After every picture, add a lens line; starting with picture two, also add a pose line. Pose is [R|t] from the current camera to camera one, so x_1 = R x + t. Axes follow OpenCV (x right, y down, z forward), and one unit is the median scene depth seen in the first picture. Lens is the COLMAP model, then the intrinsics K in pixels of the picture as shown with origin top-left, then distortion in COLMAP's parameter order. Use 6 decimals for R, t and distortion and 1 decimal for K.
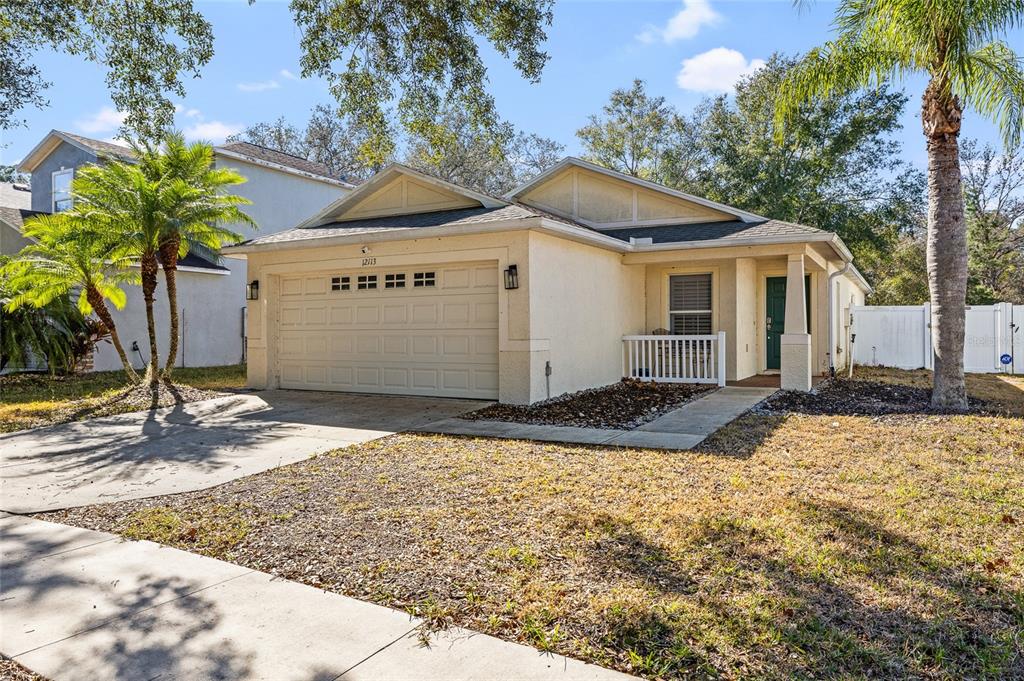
lens RADIAL K [[691.3, 0, 511.3], [0, 691.3, 318.0], [0, 0, 1]] dist [-0.000577, 0.000343]
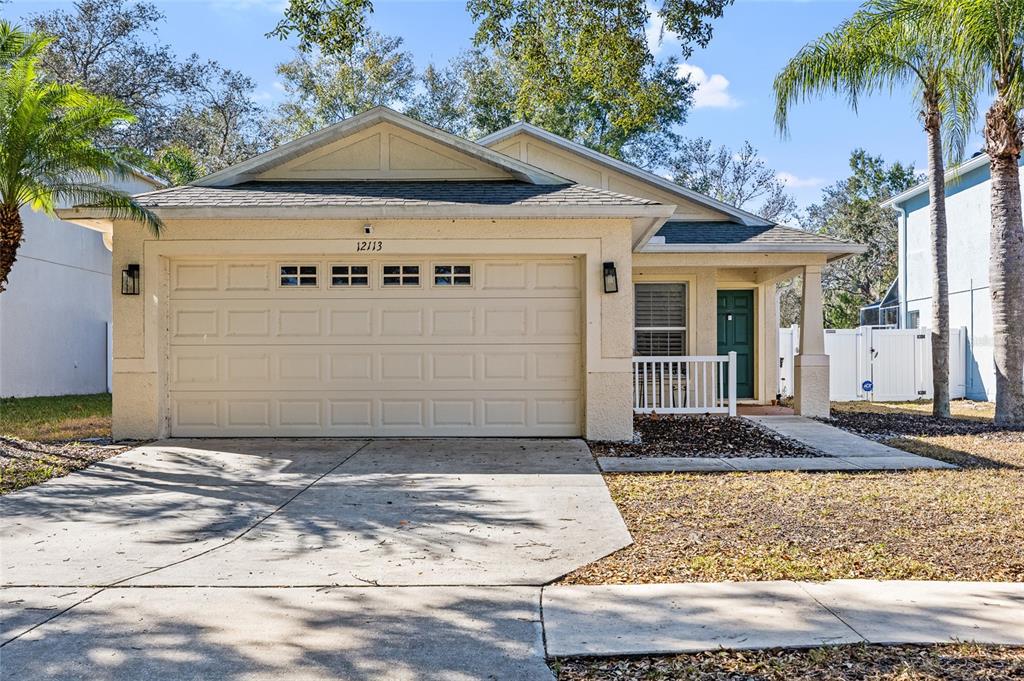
lens RADIAL K [[1002.4, 0, 512.0], [0, 1002.4, 340.5], [0, 0, 1]] dist [0.006561, 0.006424]
pose [[0.874654, 0.013394, 0.484563, -0.530473], [-0.011586, 0.999910, -0.006727, 0.017267], [-0.484609, 0.000270, 0.874731, 0.048818]]
